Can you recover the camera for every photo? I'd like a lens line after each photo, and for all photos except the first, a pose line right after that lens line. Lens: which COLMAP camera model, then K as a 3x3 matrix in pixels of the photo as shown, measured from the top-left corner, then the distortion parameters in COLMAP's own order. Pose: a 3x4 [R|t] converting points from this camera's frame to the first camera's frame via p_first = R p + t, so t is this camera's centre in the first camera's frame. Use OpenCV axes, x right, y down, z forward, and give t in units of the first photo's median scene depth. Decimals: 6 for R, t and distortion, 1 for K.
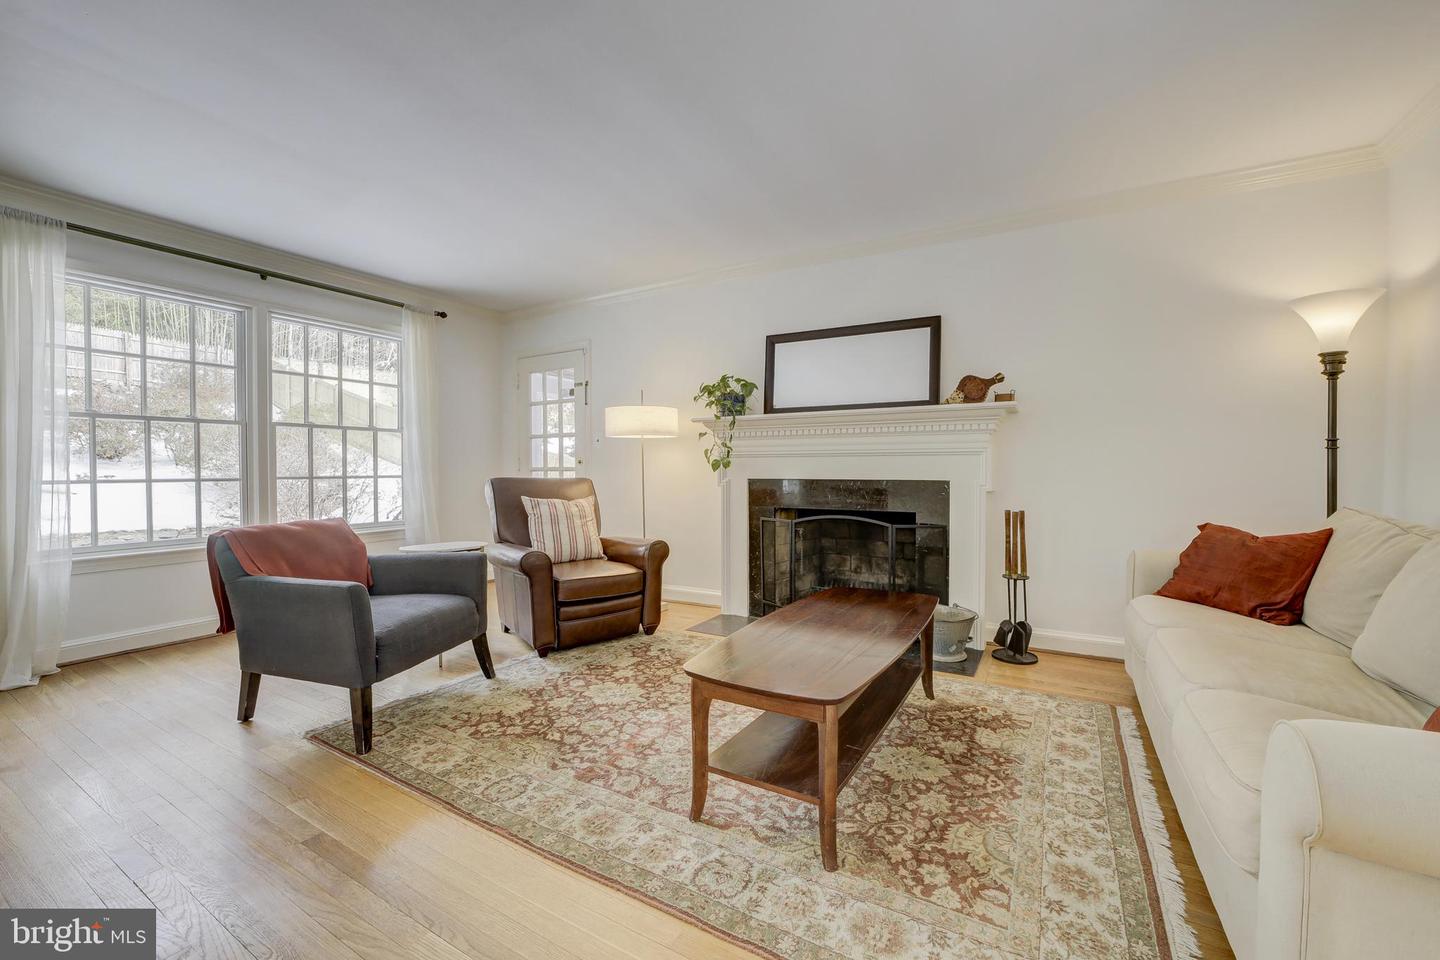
lens RADIAL K [[563.1, 0, 725.9], [0, 563.1, 485.2], [0, 0, 1]] dist [-0.036448, 0.008003]
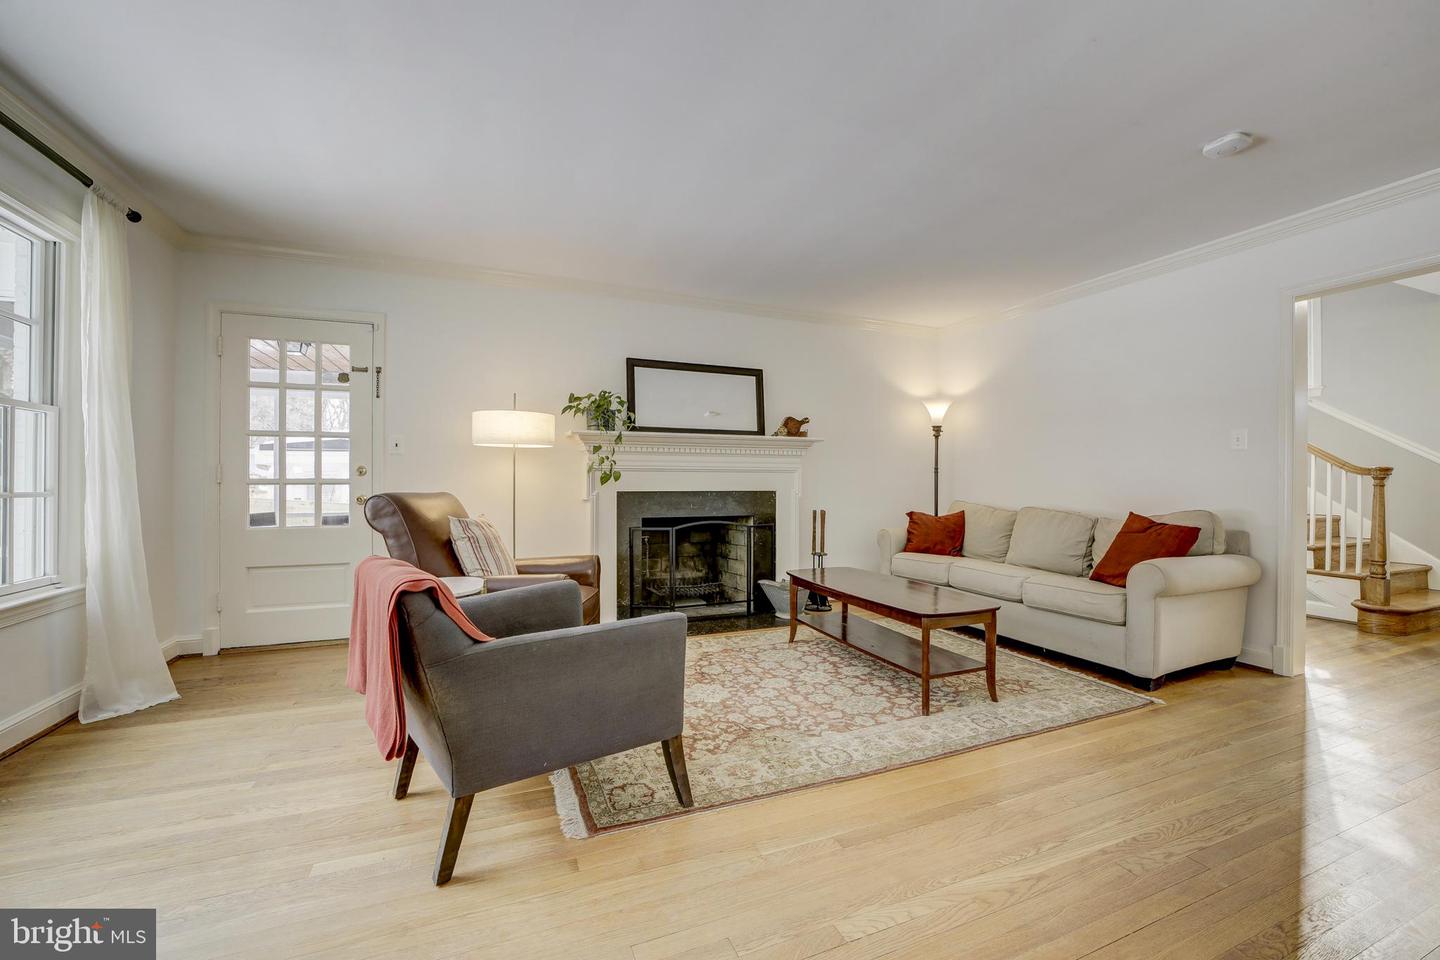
lens RADIAL K [[563.1, 0, 725.9], [0, 563.1, 485.2], [0, 0, 1]] dist [-0.036448, 0.008003]
pose [[0.624983, -0.001510, 0.780637, -0.814328], [0.021395, 0.999656, -0.015195, -0.003935], [-0.780345, 0.026198, 0.624800, 0.241530]]
